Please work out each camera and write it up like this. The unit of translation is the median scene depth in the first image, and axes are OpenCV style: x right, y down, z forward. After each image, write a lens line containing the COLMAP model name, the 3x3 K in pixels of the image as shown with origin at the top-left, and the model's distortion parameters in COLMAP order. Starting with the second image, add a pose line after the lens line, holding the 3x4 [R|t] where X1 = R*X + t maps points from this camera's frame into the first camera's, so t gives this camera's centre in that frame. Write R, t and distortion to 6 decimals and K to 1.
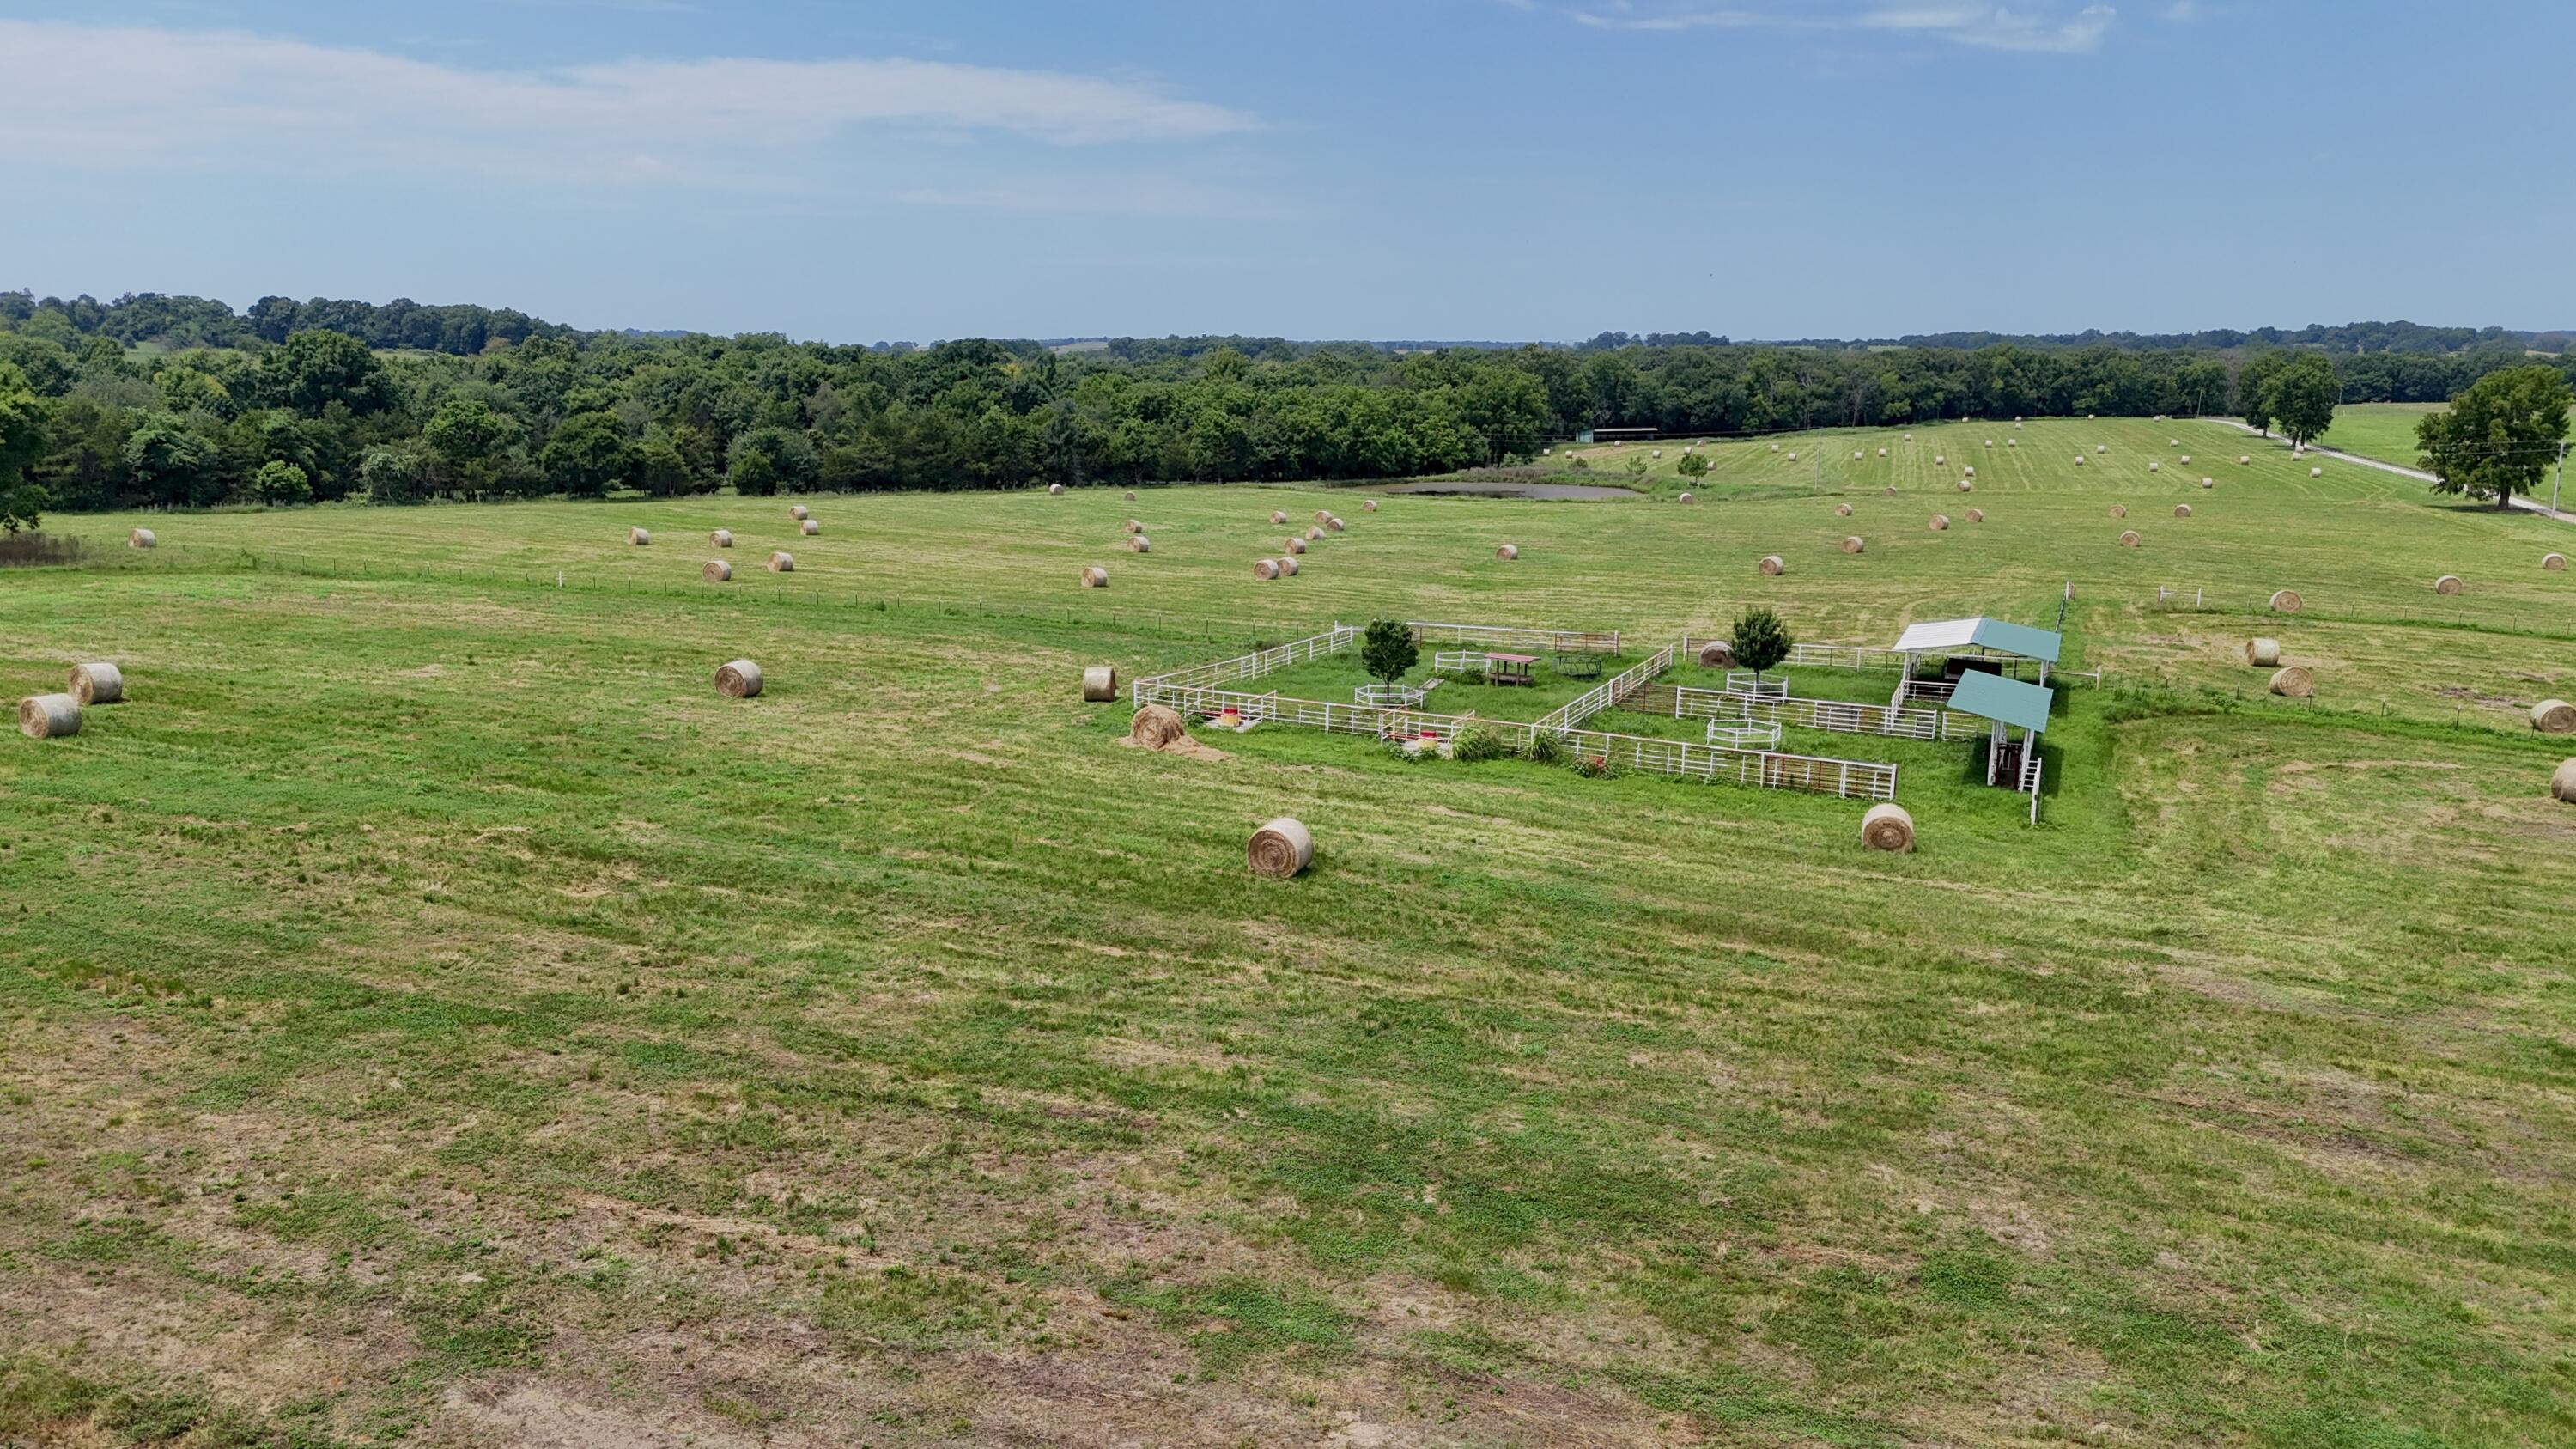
lens RADIAL K [[1896.9, 0, 1293.9], [0, 1896.9, 692.5], [0, 0, 1]] dist [0.082608, -0.081875]
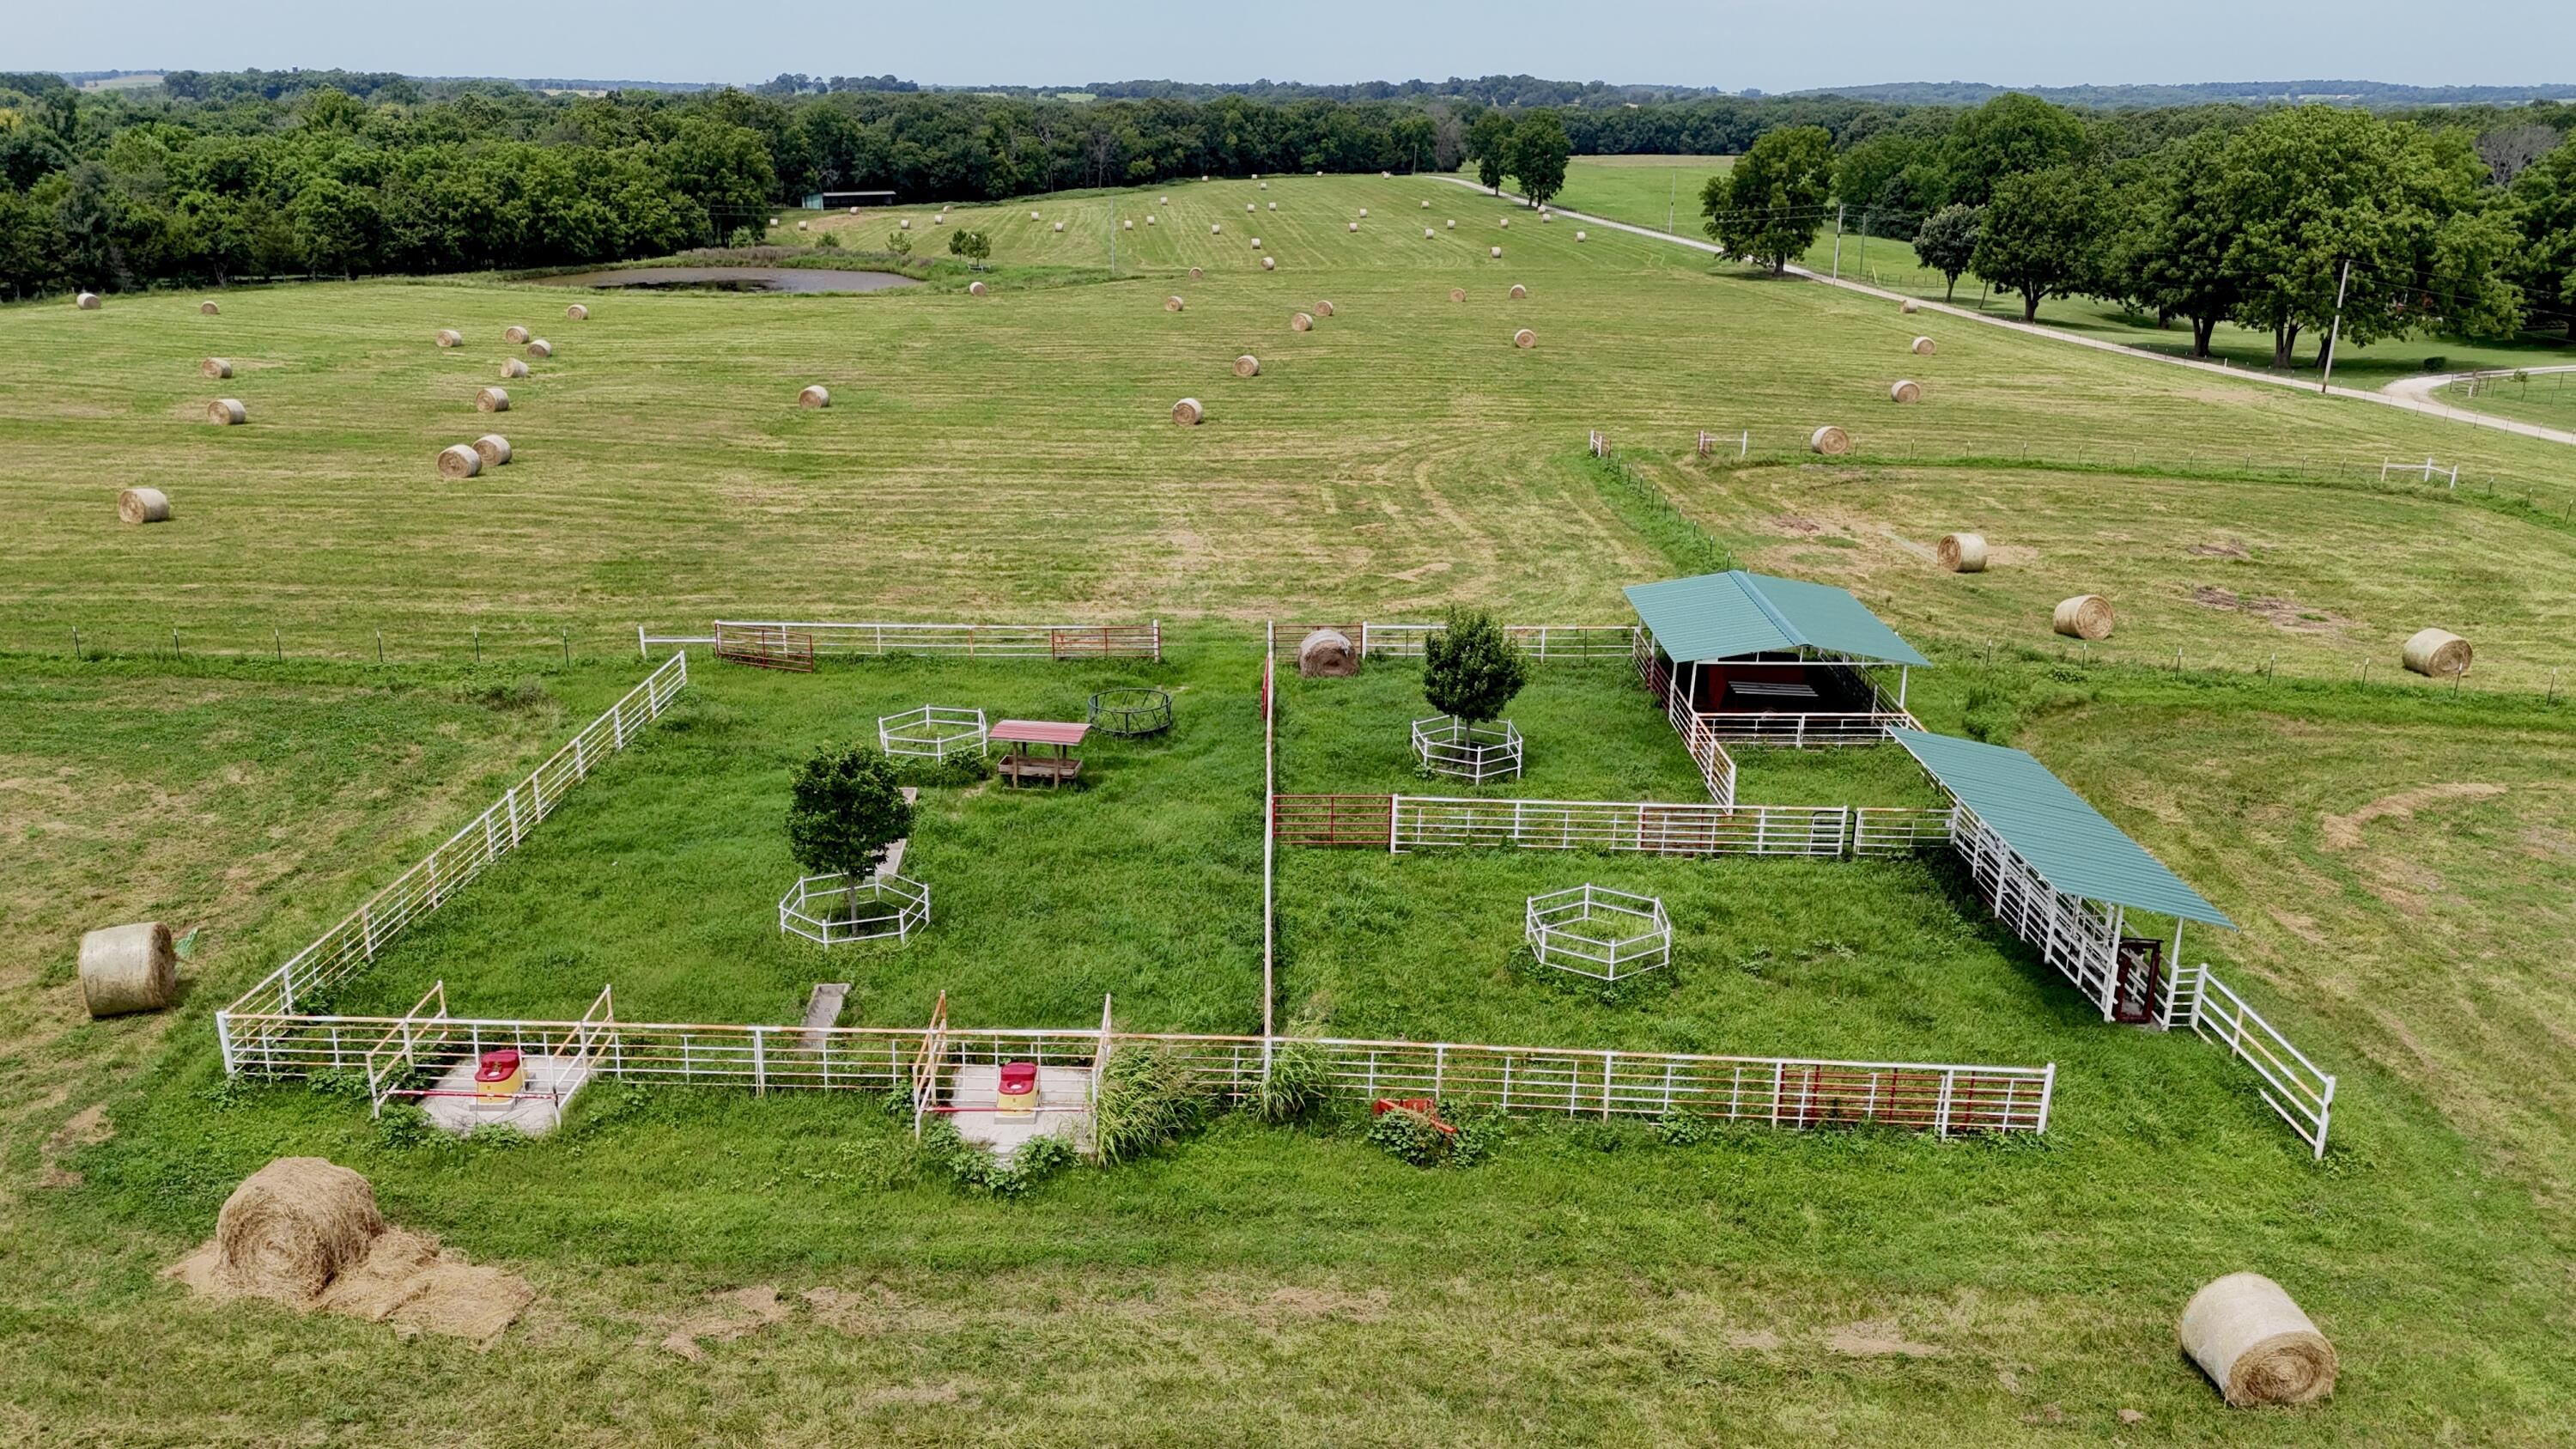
lens RADIAL K [[1896.9, 0, 1293.9], [0, 1896.9, 692.5], [0, 0, 1]] dist [0.082608, -0.081875]
pose [[0.916891, -0.115947, 0.381926, -0.005483], [0.067363, 0.988103, 0.138256, -0.024782], [-0.393413, -0.101038, 0.913793, 0.122020]]
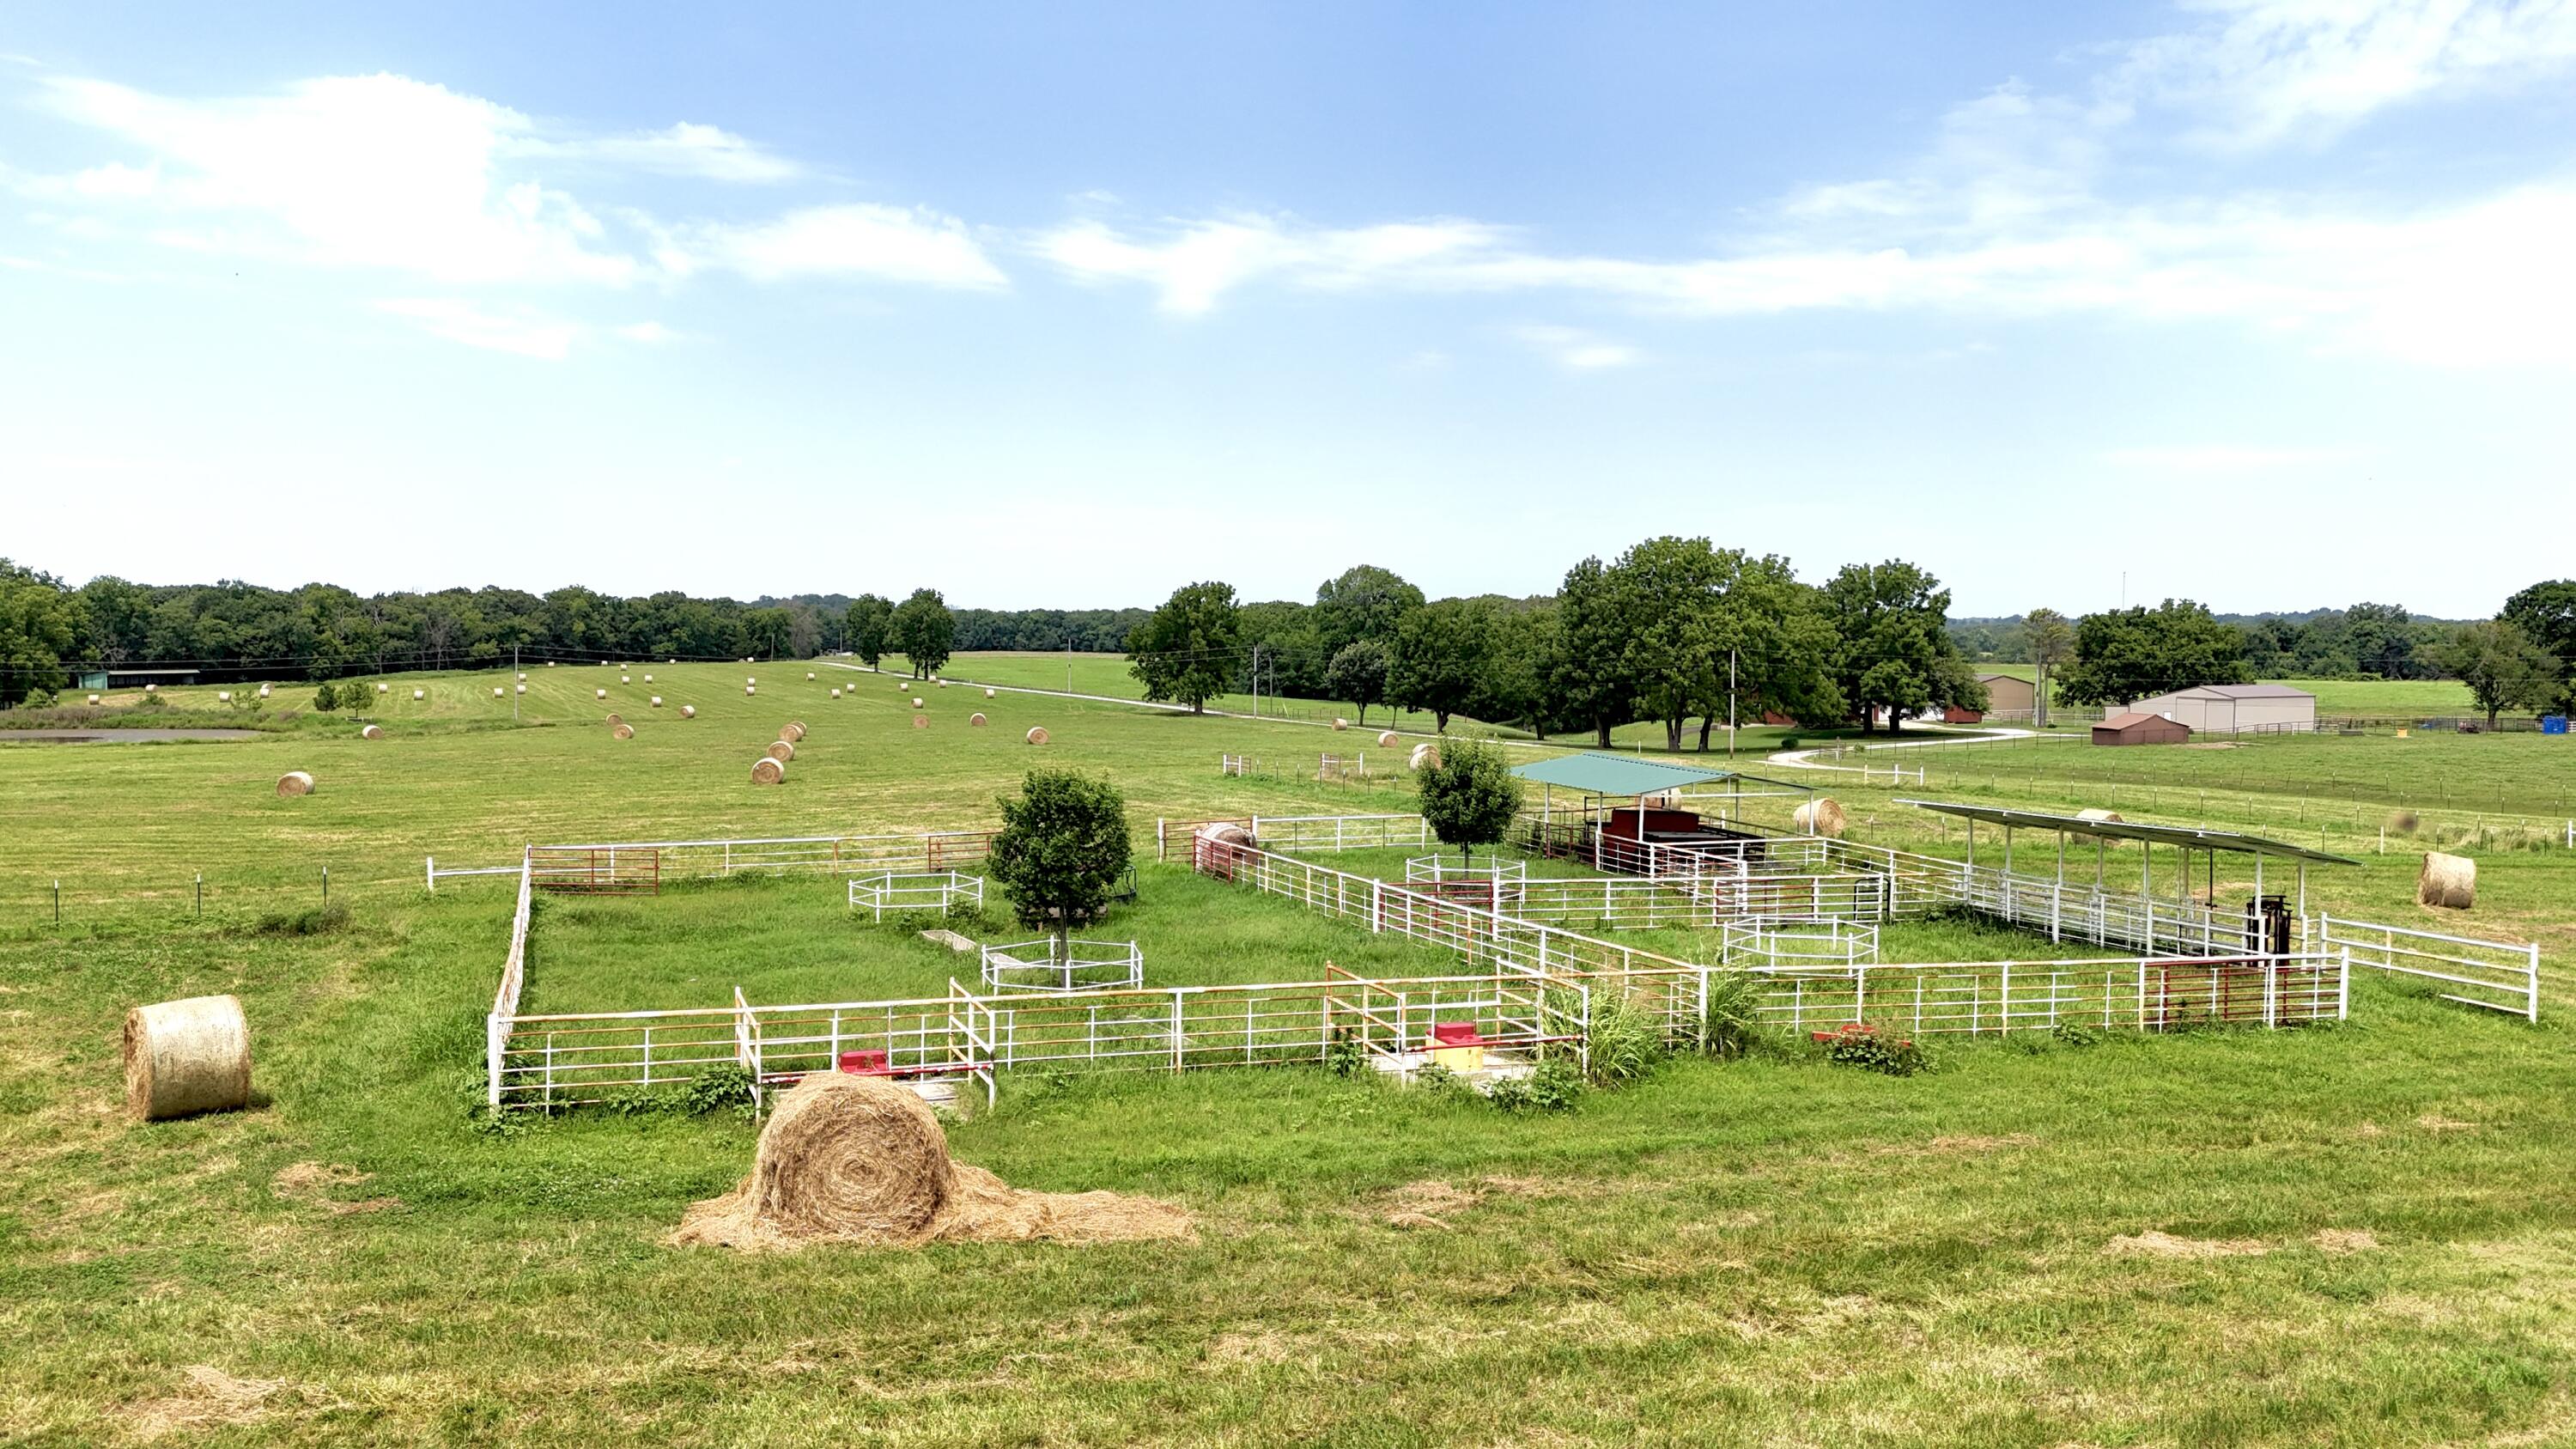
lens RADIAL K [[1884.0, 0, 1288.0], [0, 1884.0, 724.5], [0, 0, 1]] dist [0.036992, -0.000468]
pose [[0.719396, -0.033015, 0.693815, -0.043559], [0.118326, 0.990094, -0.075576, -0.003042], [-0.684447, 0.136466, 0.716176, 0.154643]]
